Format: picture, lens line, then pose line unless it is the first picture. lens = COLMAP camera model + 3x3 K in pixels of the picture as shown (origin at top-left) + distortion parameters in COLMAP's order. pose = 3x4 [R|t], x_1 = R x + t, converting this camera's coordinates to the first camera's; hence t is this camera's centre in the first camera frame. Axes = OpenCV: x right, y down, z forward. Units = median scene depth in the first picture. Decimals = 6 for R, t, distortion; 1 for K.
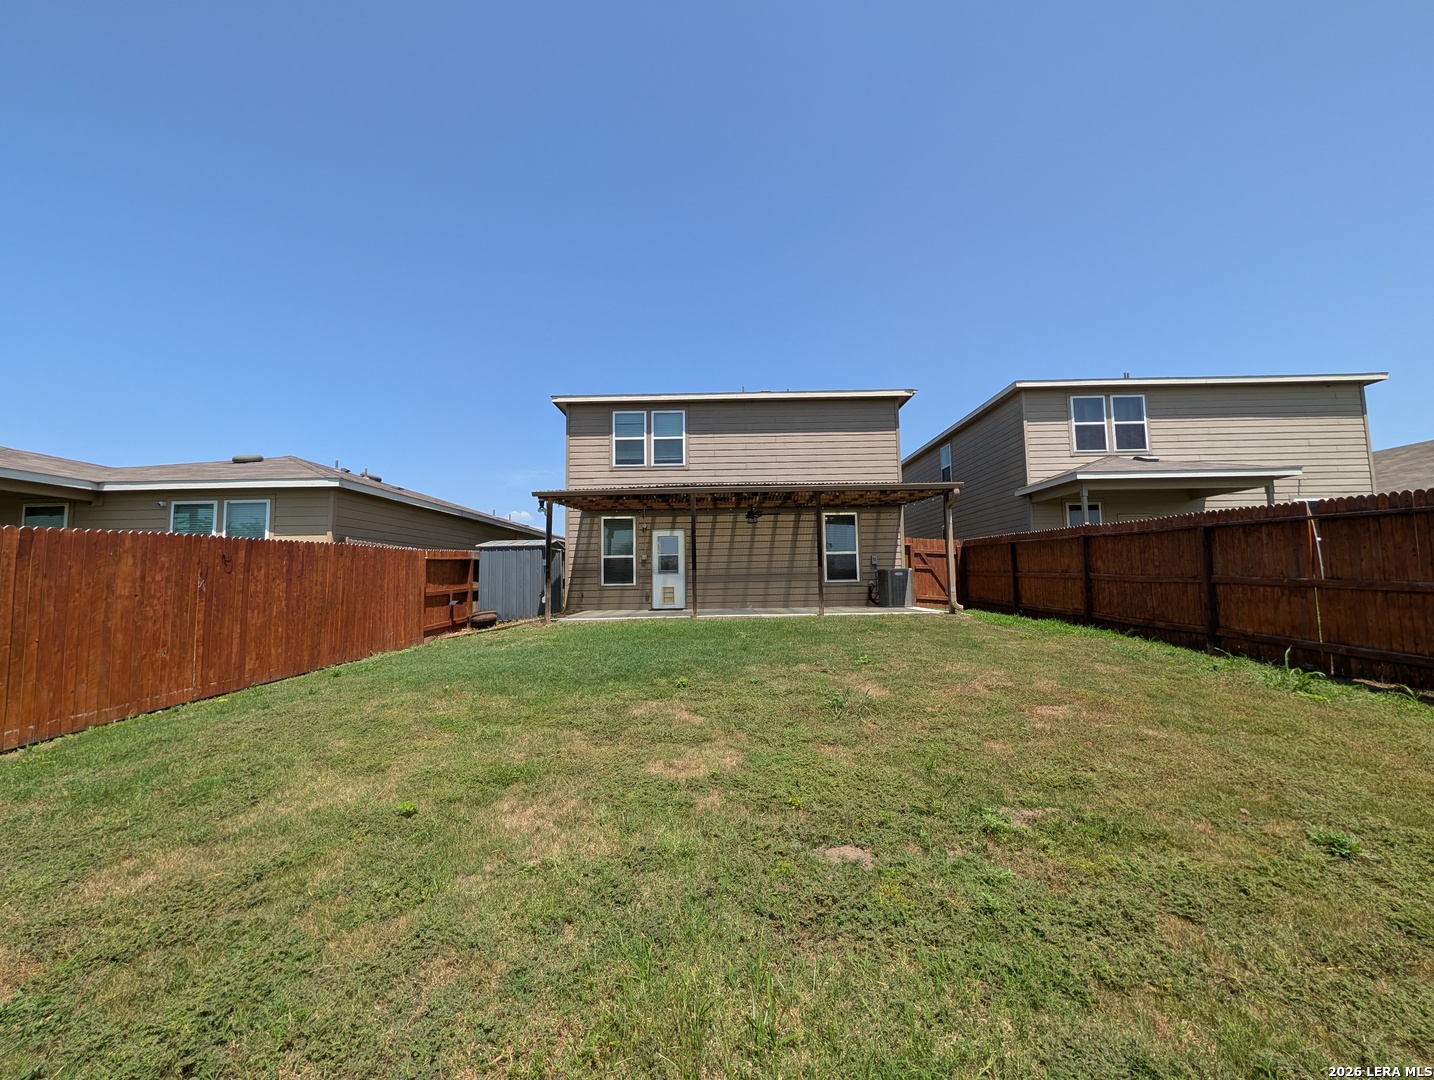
lens RADIAL K [[551.6, 0, 720.4], [0, 551.6, 534.7], [0, 0, 1]] dist [0.000308, -0.000123]
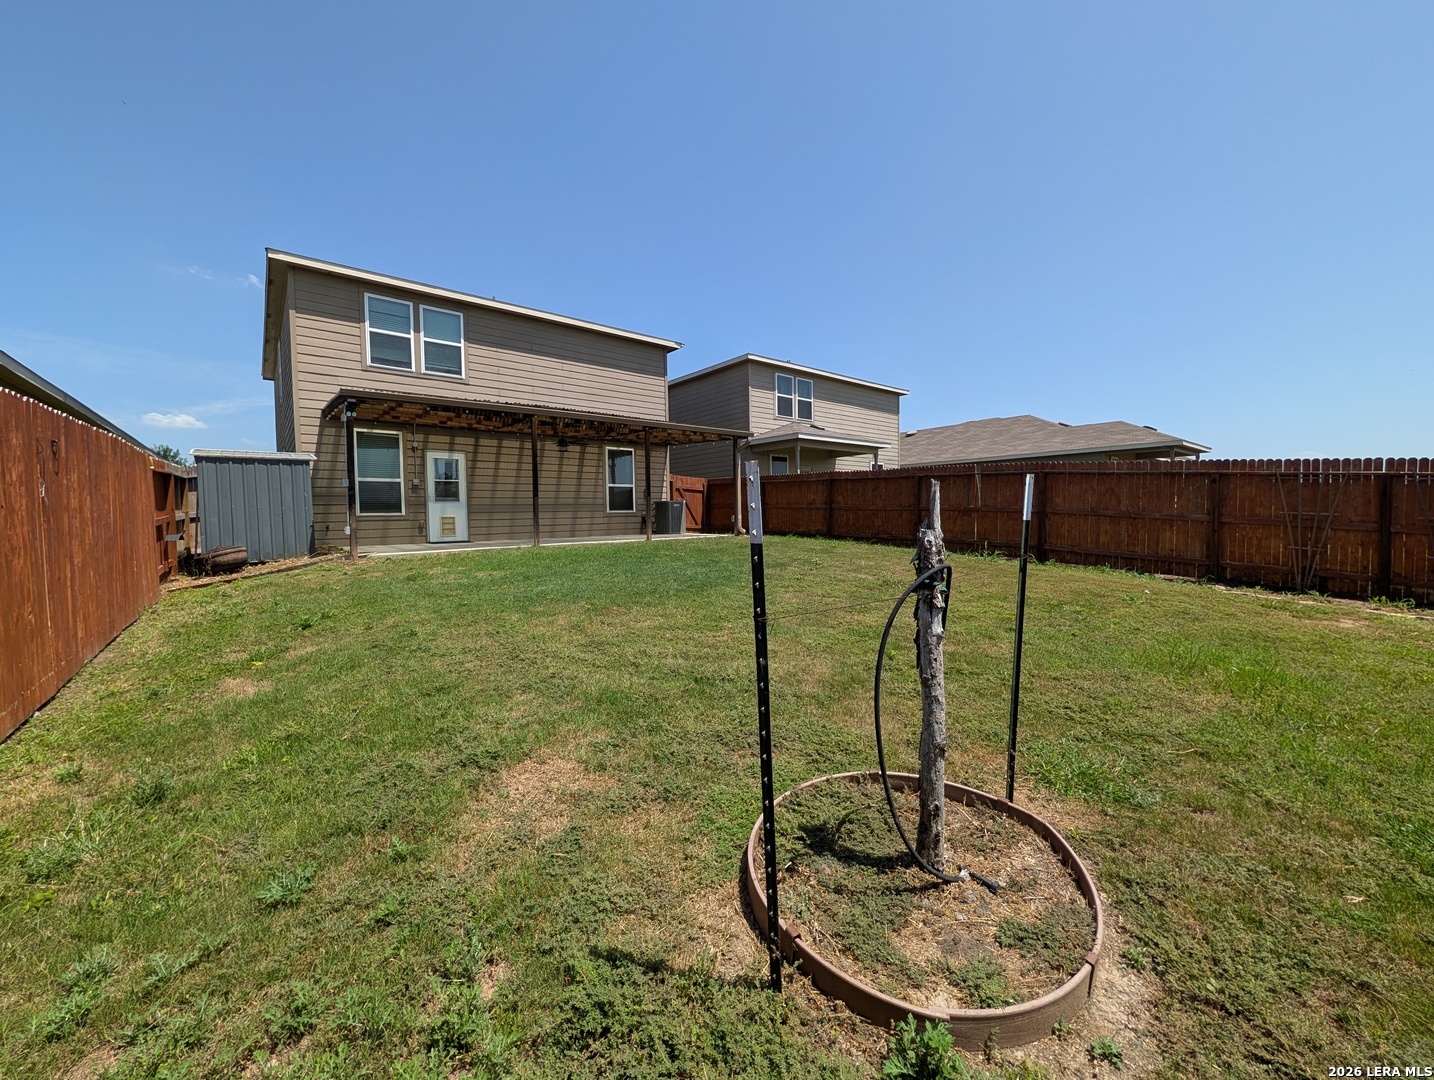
lens RADIAL K [[551.6, 0, 720.4], [0, 551.6, 534.7], [0, 0, 1]] dist [0.000308, -0.000123]
pose [[0.762227, -0.019895, 0.647003, -0.329448], [-0.059983, 0.993056, 0.101201, 0.007451], [-0.644524, -0.115948, 0.755741, 0.048980]]
